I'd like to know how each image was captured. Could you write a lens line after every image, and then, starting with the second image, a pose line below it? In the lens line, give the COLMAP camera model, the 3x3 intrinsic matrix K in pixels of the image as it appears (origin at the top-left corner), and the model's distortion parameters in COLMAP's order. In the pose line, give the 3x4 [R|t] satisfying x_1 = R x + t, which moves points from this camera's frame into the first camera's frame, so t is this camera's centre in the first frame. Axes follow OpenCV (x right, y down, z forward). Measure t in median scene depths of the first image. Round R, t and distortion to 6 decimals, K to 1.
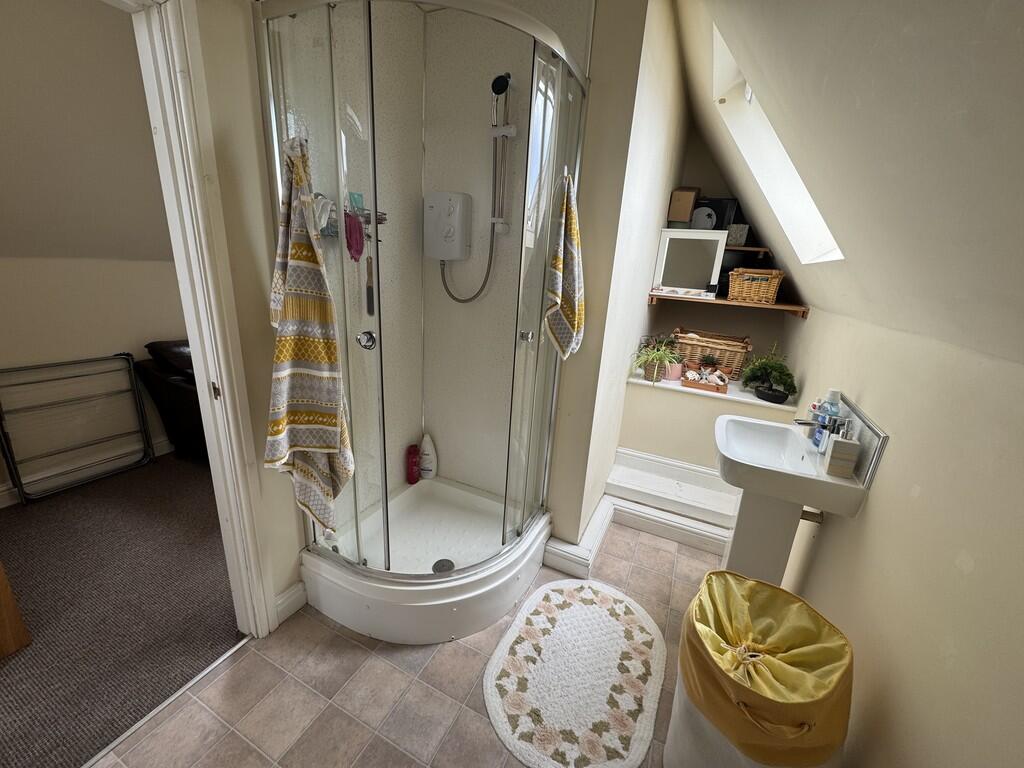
lens RADIAL K [[408.2, 0, 512.8], [0, 408.2, 383.6], [0, 0, 1]] dist [-0.001965, -0.000232]
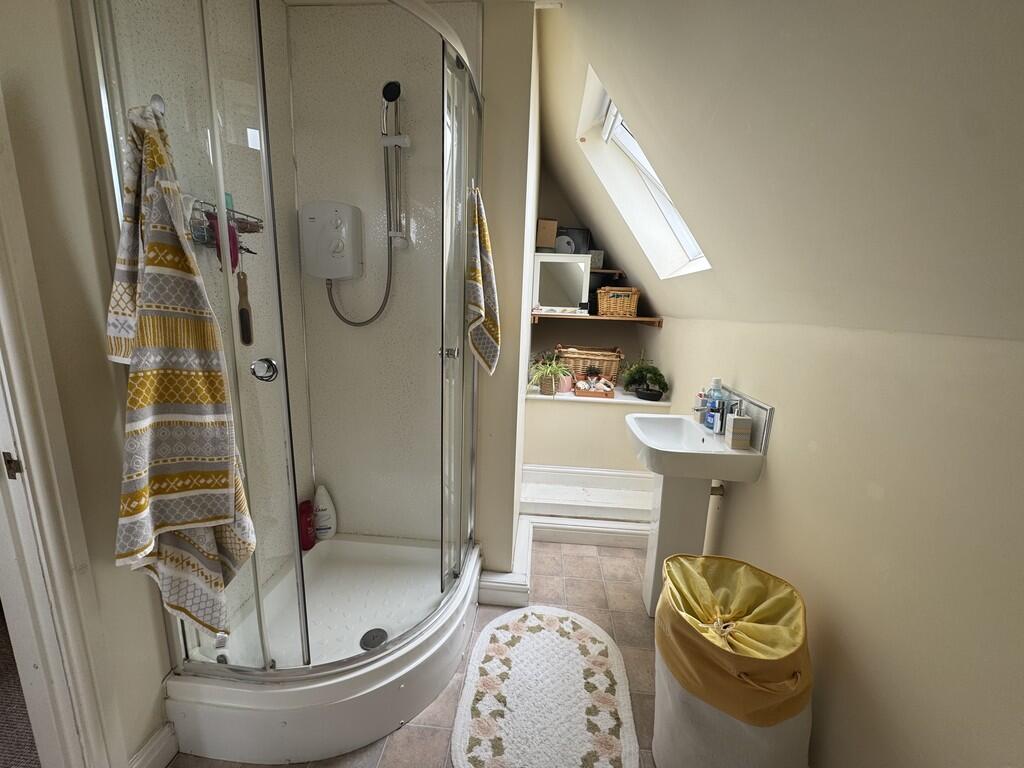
lens RADIAL K [[408.2, 0, 512.8], [0, 408.2, 383.6], [0, 0, 1]] dist [-0.001965, -0.000232]
pose [[0.932776, -0.099536, 0.346440, -0.161379], [0.127201, 0.990180, -0.057994, 0.023089], [-0.337265, 0.098163, 0.936278, 0.091991]]
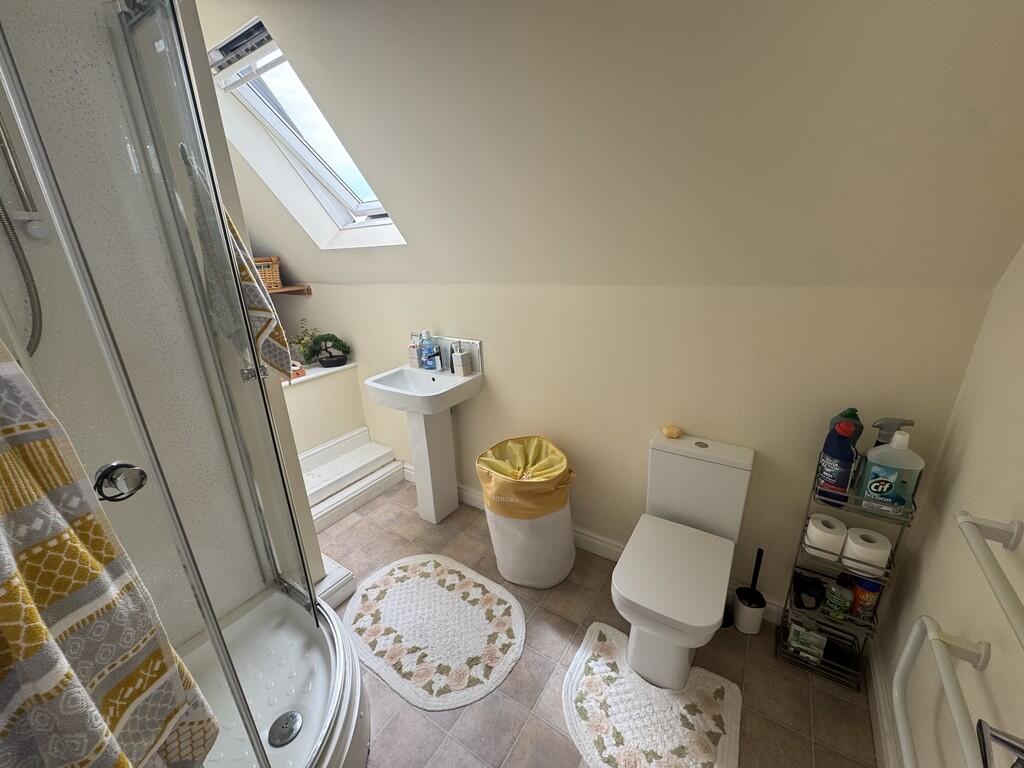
lens RADIAL K [[408.2, 0, 512.8], [0, 408.2, 383.6], [0, 0, 1]] dist [-0.001965, -0.000232]
pose [[0.128837, -0.381645, 0.915286, -0.598680], [0.332782, 0.886096, 0.322631, -0.181957], [-0.934161, 0.263024, 0.241166, 0.366944]]
